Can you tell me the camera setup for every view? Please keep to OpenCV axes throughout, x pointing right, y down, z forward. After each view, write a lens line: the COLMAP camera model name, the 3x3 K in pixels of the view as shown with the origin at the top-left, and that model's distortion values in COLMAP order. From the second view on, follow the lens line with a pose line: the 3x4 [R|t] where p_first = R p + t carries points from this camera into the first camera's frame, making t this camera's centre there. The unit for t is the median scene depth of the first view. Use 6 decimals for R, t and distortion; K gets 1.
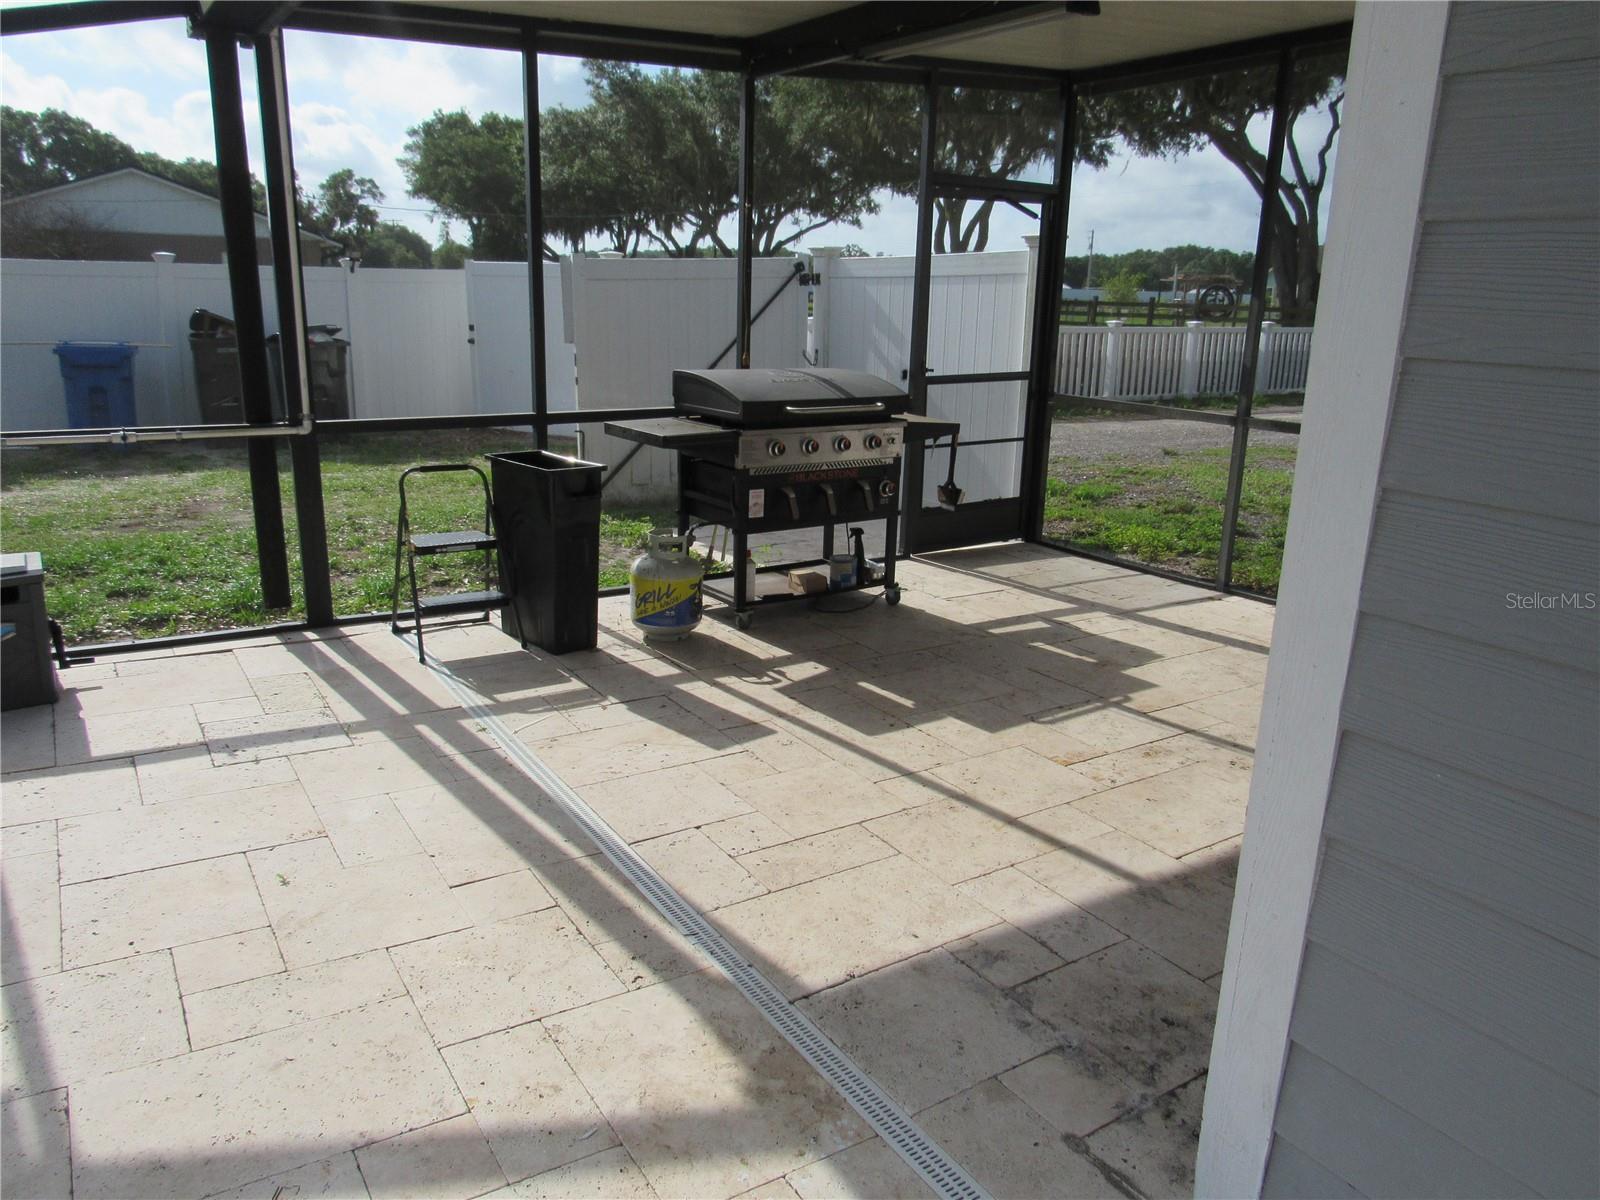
lens RADIAL K [[1171.3, 0, 801.9], [0, 1171.3, 597.4], [0, 0, 1]] dist [0.004511, 0.005434]
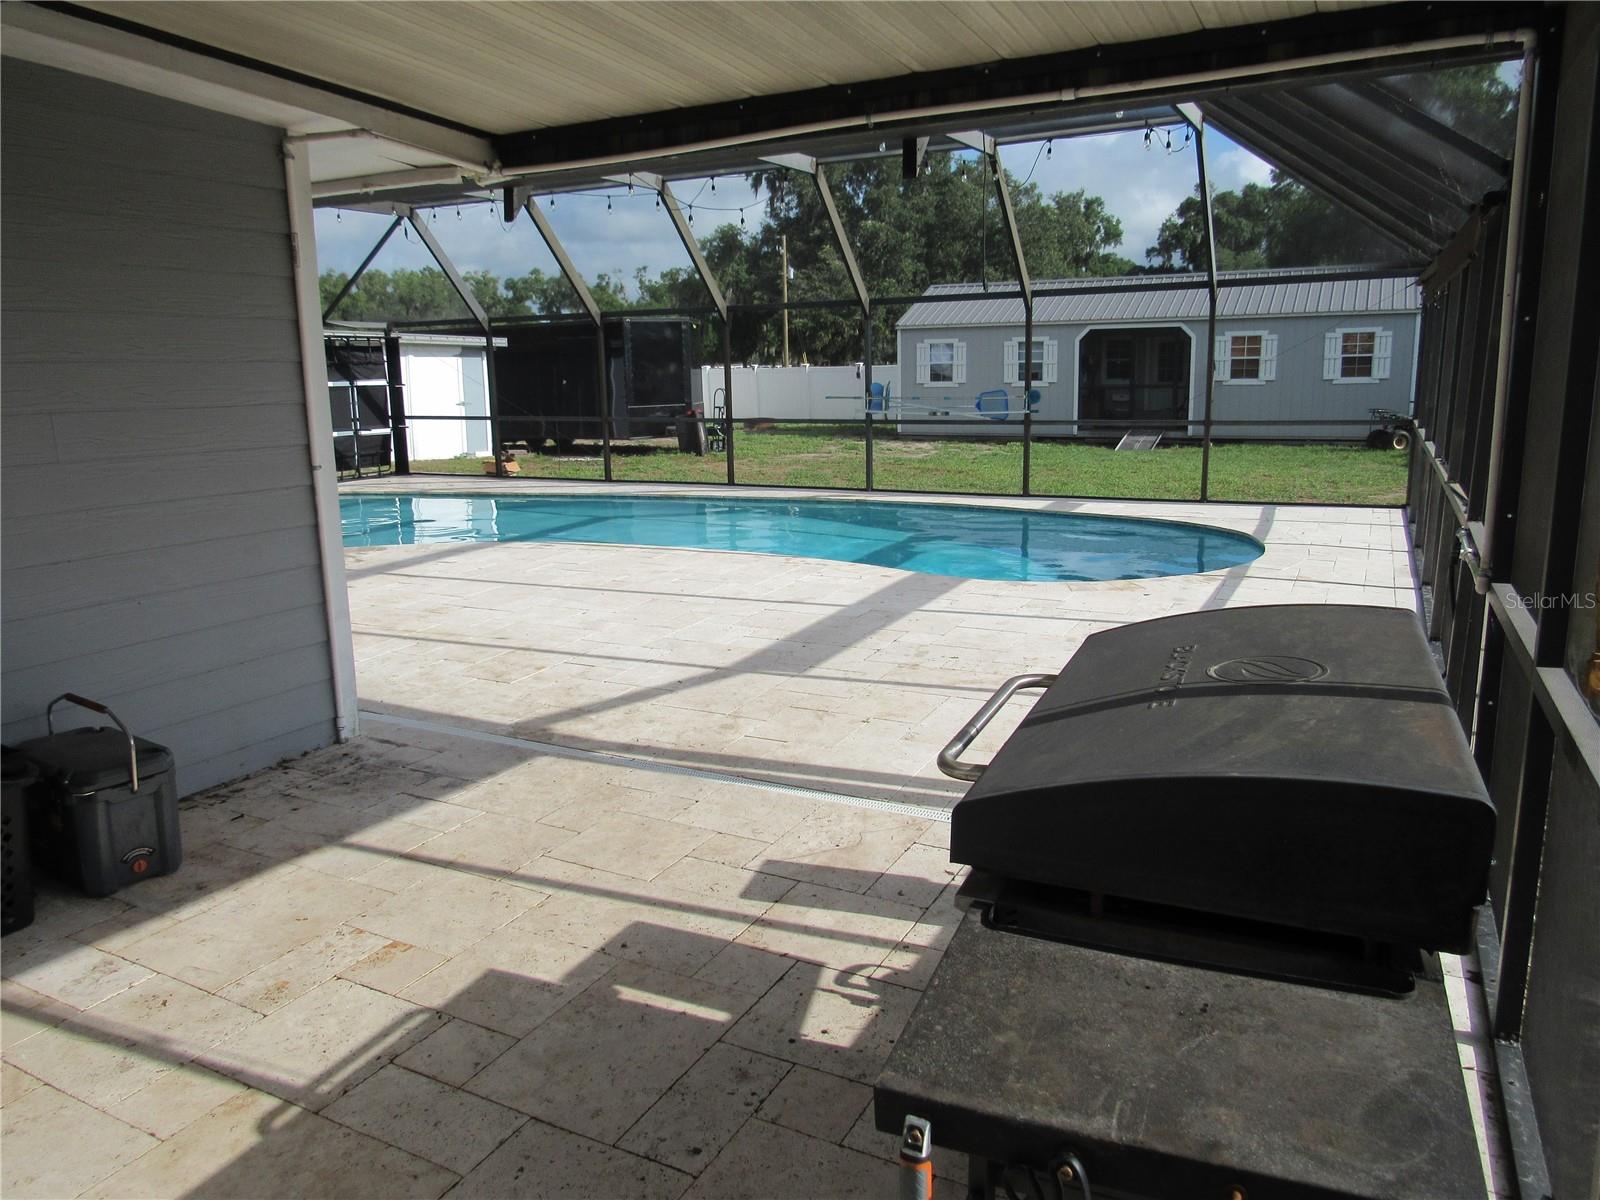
lens RADIAL K [[1171.3, 0, 806.0], [0, 1171.3, 597.4], [0, 0, 1]] dist [0.004511, 0.005434]
pose [[-0.868467, 0.080116, -0.489231, 0.344322], [-0.137981, 0.908797, 0.393764, -0.435763], [0.476158, 0.409475, -0.778205, 1.622877]]
